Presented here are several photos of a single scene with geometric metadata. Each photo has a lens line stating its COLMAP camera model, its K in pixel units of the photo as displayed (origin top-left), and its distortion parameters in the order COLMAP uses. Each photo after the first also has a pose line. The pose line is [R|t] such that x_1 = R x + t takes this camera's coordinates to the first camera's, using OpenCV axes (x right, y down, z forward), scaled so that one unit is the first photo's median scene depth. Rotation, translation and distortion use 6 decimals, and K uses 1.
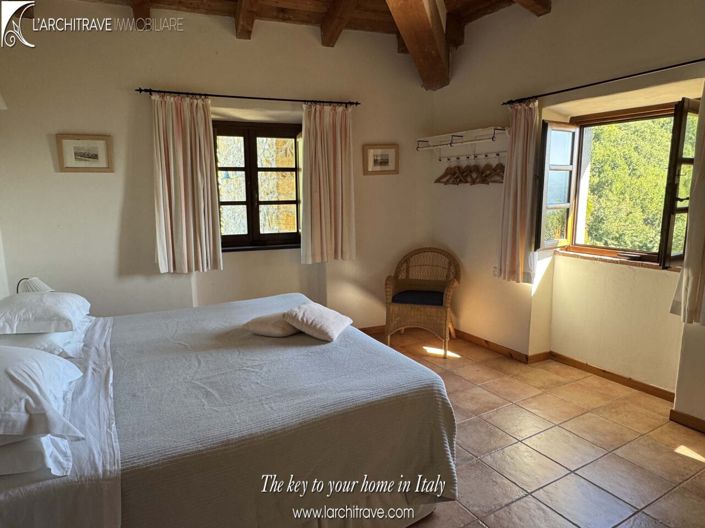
lens RADIAL K [[453.6, 0, 350.2], [0, 453.6, 263.3], [0, 0, 1]] dist [-0.001339, 0.001293]
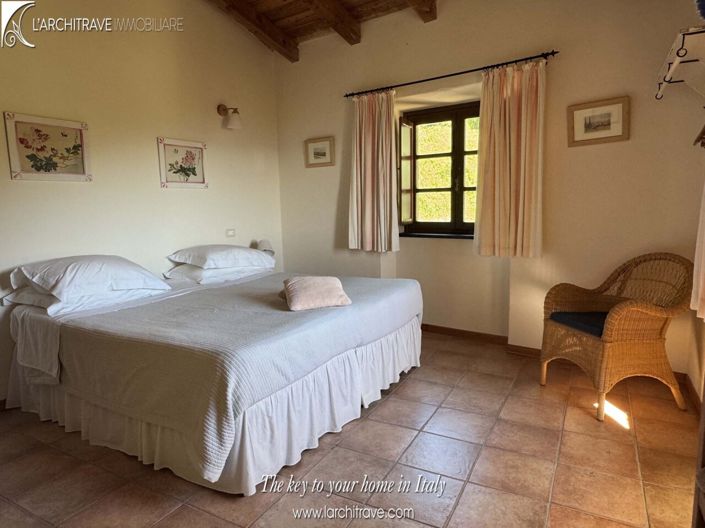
lens RADIAL K [[453.6, 0, 350.5], [0, 453.6, 262.6], [0, 0, 1]] dist [-0.001339, 0.001293]
pose [[0.531174, 0.102330, -0.841060, 0.513507], [-0.122351, 0.991539, 0.043367, 0.004930], [0.838382, 0.079869, 0.539200, 0.334039]]
